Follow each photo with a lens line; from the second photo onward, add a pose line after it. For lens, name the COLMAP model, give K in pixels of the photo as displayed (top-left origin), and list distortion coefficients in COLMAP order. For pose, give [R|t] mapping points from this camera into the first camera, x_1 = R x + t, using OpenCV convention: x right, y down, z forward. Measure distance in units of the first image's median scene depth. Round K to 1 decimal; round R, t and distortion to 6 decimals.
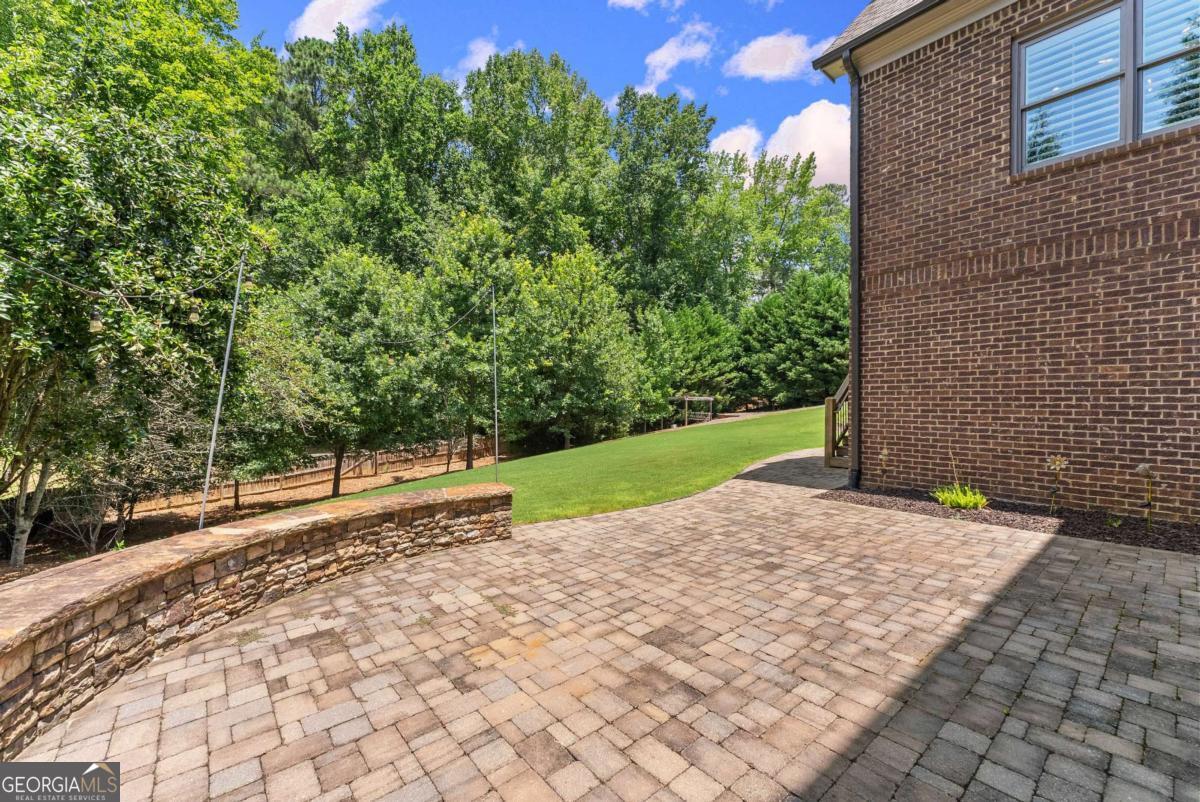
lens RADIAL K [[477.8, 0, 600.6], [0, 477.8, 403.2], [0, 0, 1]] dist [-0.000358, 0.000152]
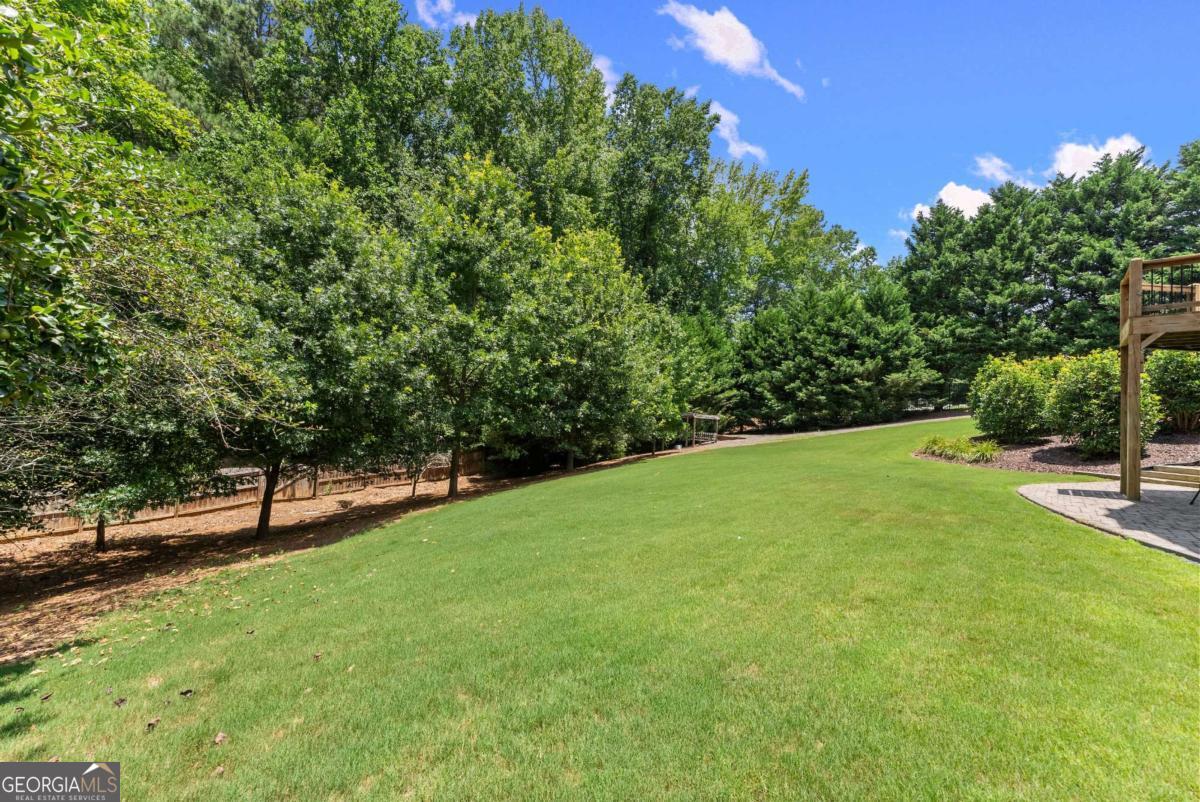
lens RADIAL K [[477.8, 0, 599.6], [0, 477.8, 403.2], [0, 0, 1]] dist [-0.000358, 0.000152]
pose [[0.991838, 0.046903, 0.118567, -0.105865], [-0.042516, 0.998324, -0.039256, 0.009387], [-0.120210, 0.033895, 0.992170, 0.167064]]
